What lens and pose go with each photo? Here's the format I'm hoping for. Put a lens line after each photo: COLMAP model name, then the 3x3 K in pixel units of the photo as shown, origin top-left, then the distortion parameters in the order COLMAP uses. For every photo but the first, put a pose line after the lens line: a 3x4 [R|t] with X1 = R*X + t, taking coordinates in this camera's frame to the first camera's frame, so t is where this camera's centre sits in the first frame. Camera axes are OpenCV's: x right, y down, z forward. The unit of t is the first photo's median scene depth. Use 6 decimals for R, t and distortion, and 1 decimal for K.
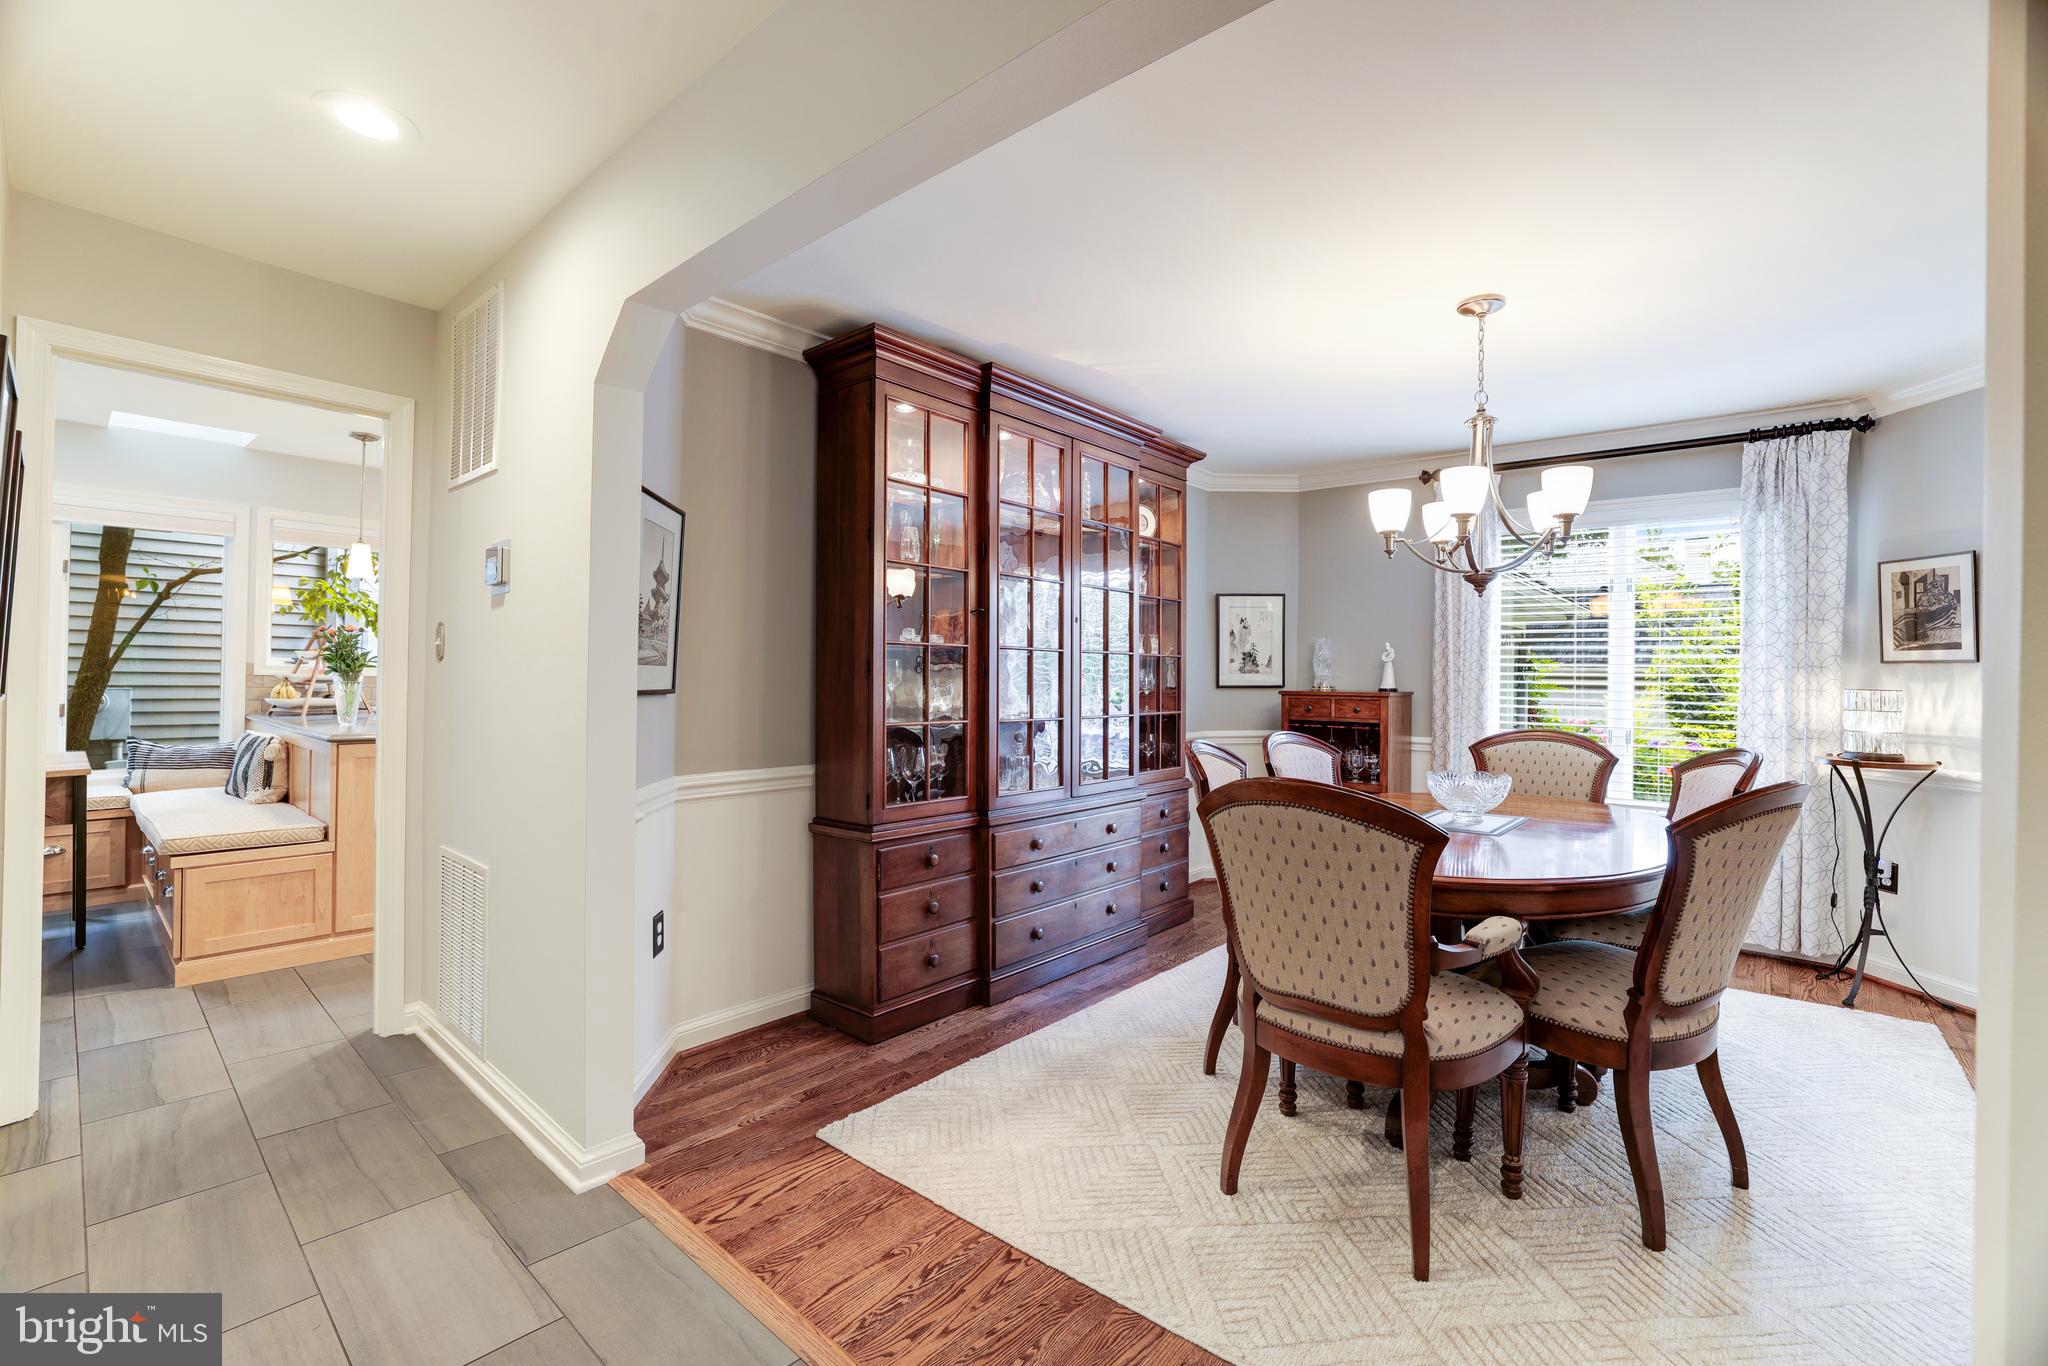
lens RADIAL K [[891.7, 0, 1015.9], [0, 891.7, 670.1], [0, 0, 1]] dist [-0.026891, 0.002332]
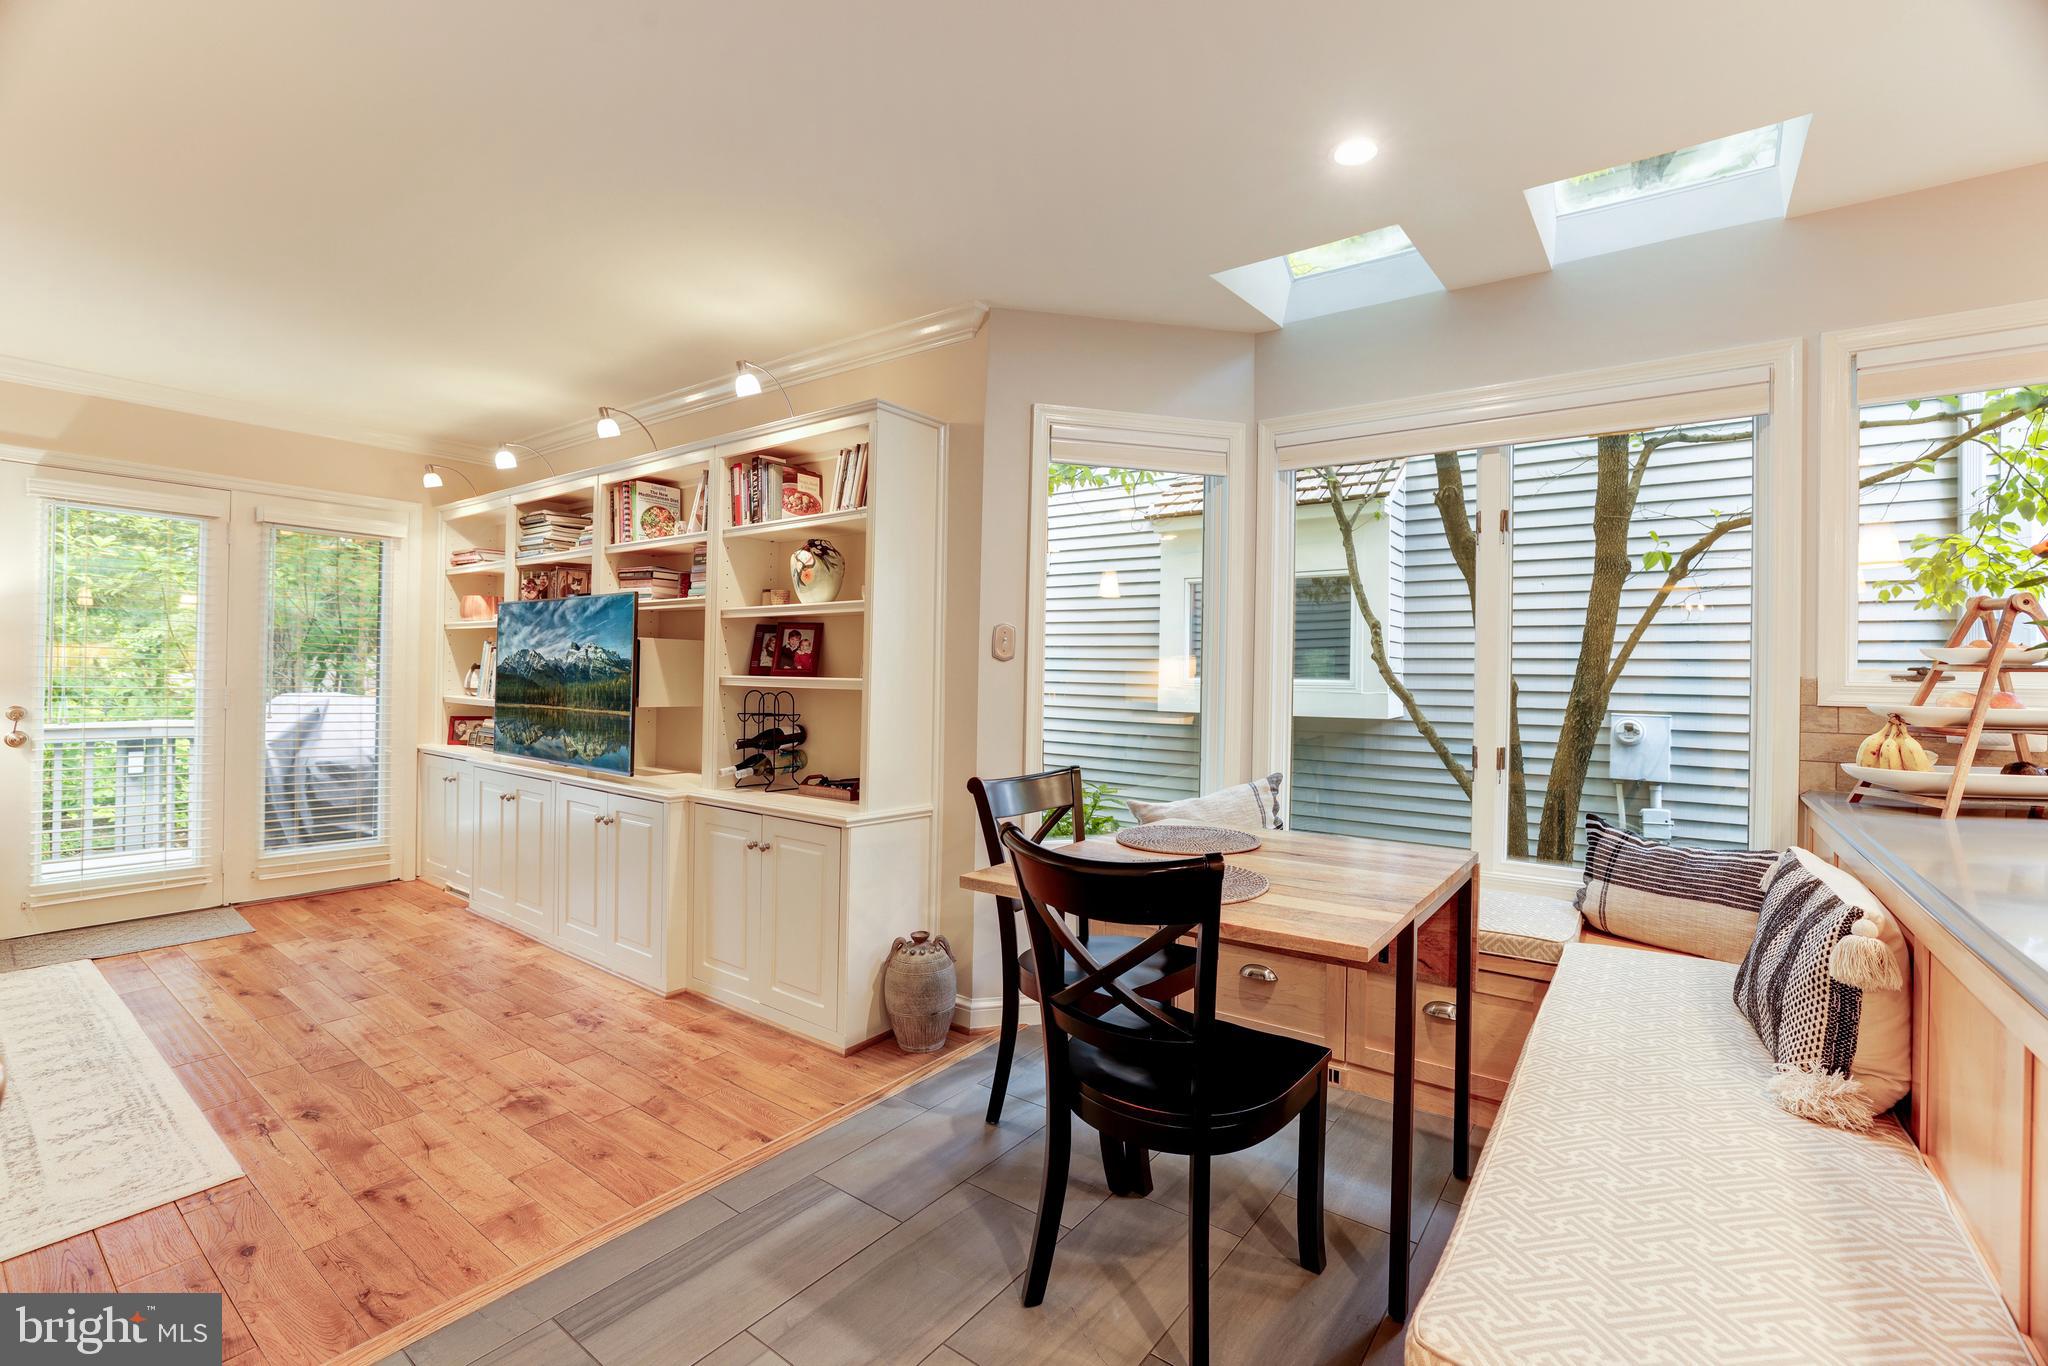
lens RADIAL K [[891.7, 0, 1007.3], [0, 891.7, 671.5], [0, 0, 1]] dist [-0.026891, 0.002332]
pose [[0.084175, -0.019817, -0.996254, -0.349770], [-0.002001, 0.999797, -0.020057, -0.001546], [0.996449, 0.003682, 0.084118, 0.416177]]
